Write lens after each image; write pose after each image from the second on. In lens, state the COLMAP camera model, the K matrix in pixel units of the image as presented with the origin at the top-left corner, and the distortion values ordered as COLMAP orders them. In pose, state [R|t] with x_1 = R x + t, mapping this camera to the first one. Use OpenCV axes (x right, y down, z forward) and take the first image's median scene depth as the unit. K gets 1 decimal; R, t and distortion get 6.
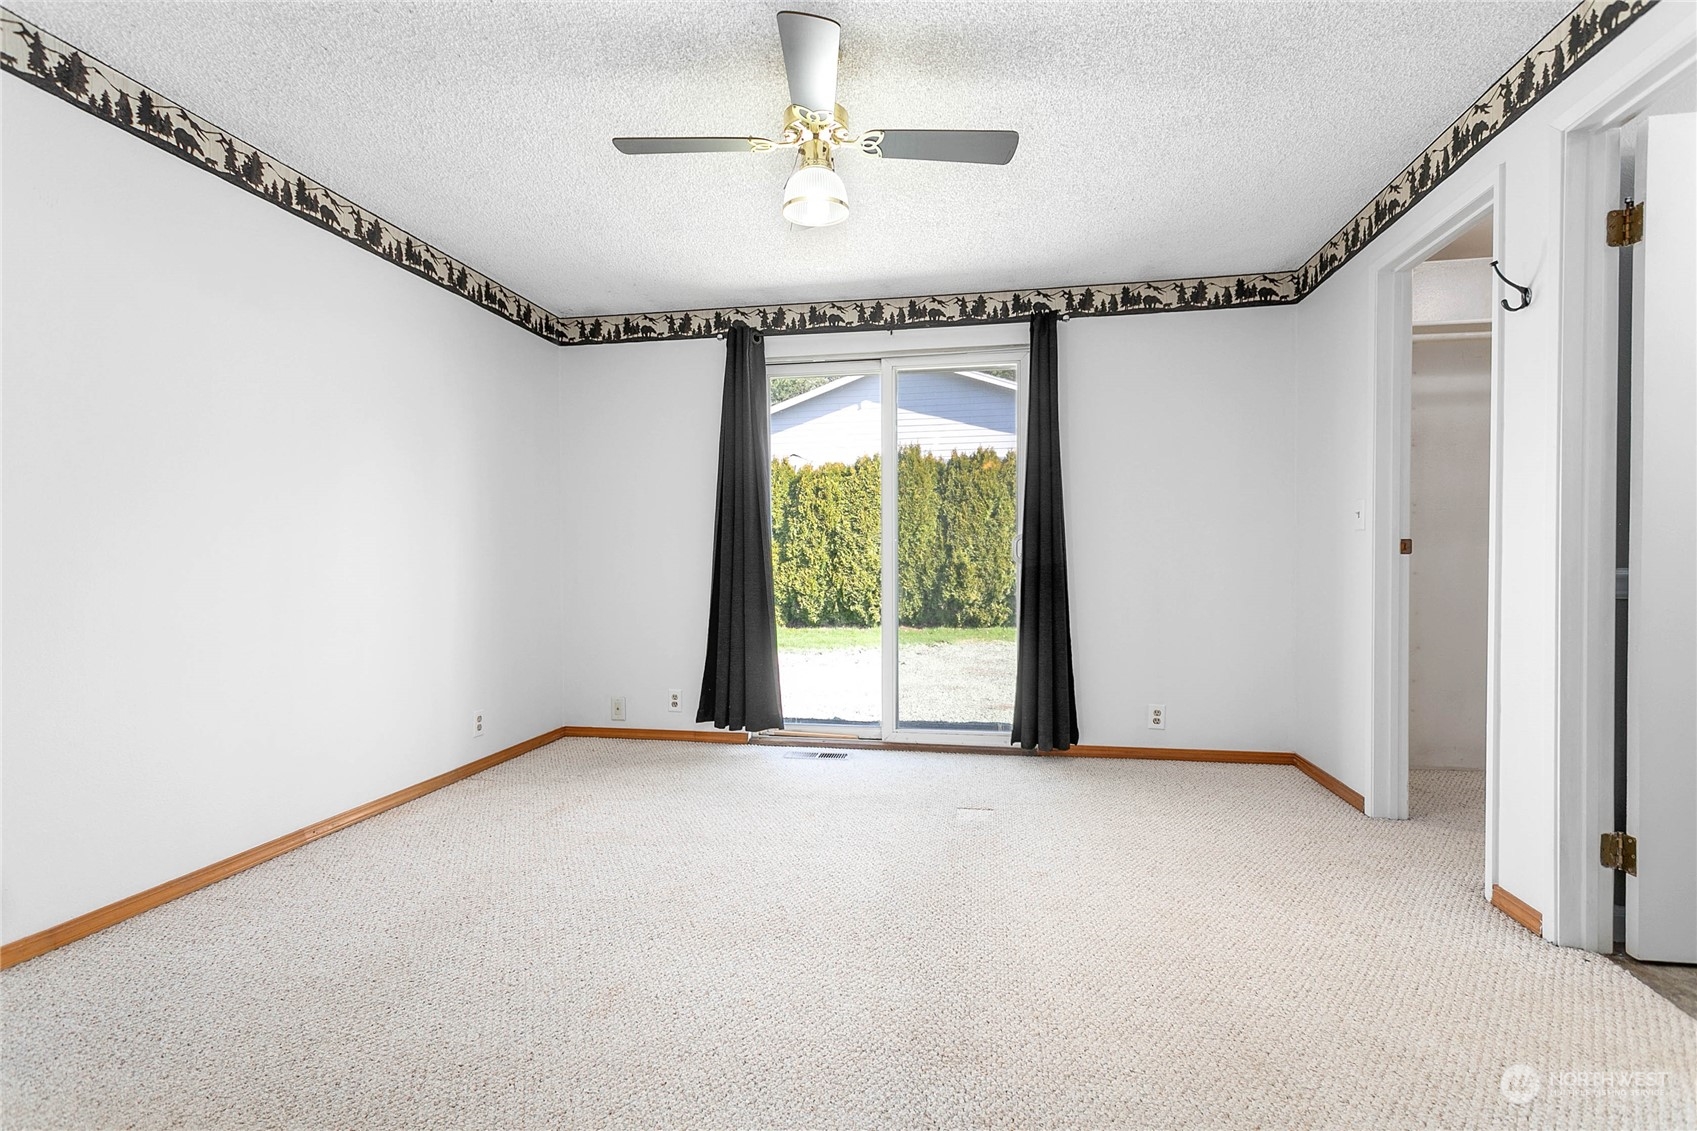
lens RADIAL K [[803.1, 0, 854.4], [0, 803.1, 566.3], [0, 0, 1]] dist [0.003069, 0.002888]
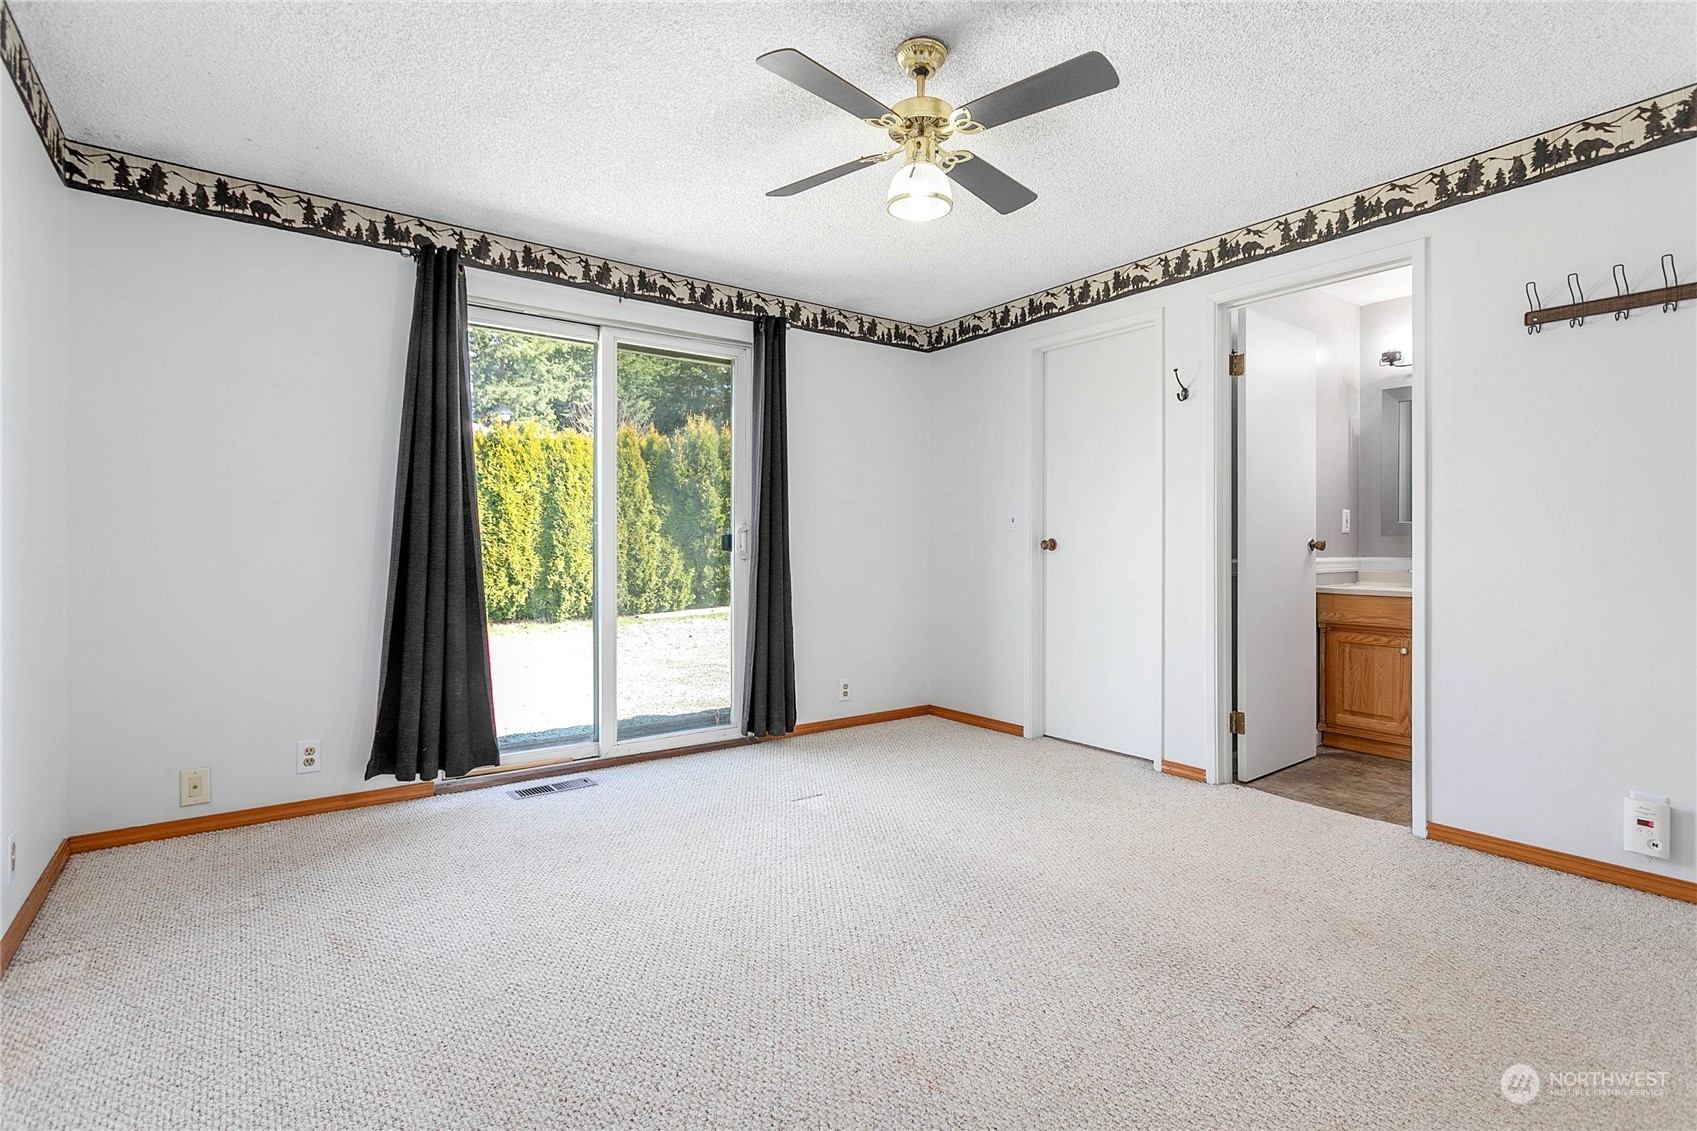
lens RADIAL K [[803.1, 0, 849.2], [0, 803.1, 537.3], [0, 0, 1]] dist [0.003069, 0.002888]
pose [[0.688736, 0.014075, 0.724876, -0.443692], [0.002892, 0.999750, -0.022160, -0.003754], [-0.725007, 0.017359, 0.688523, 0.204263]]
